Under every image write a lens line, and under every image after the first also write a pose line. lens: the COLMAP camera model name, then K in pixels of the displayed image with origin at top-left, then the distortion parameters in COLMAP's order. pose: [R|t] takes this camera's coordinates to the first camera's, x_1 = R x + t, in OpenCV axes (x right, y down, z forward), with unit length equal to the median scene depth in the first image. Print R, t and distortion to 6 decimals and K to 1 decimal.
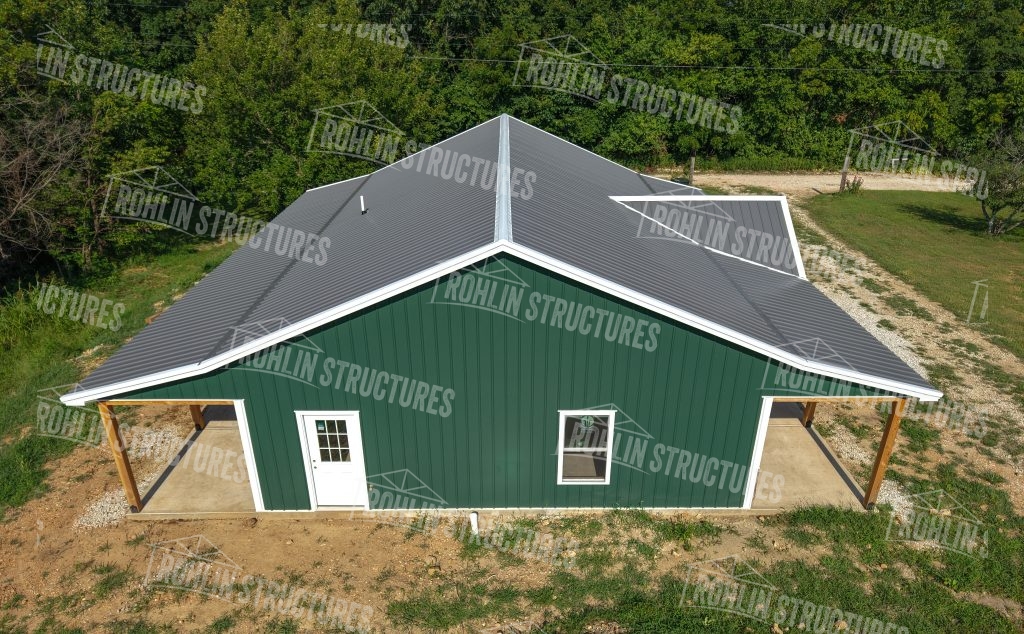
lens RADIAL K [[717.3, 0, 513.2], [0, 717.3, 316.4], [0, 0, 1]] dist [0.001233, -0.004968]
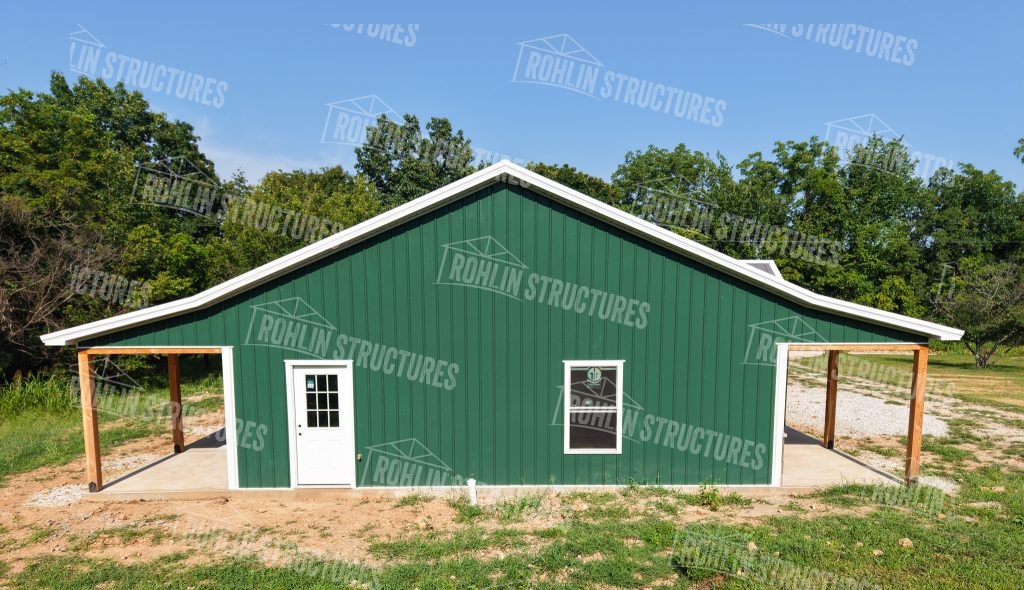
lens RADIAL K [[690.5, 0, 512.2], [0, 690.5, 292.2], [0, 0, 1]] dist [0.001869, -0.002396]
pose [[0.999992, -0.003755, 0.001228, -0.005041], [0.003948, 0.937271, -0.348580, 0.353331], [0.000158, 0.348582, 0.937278, 0.109546]]
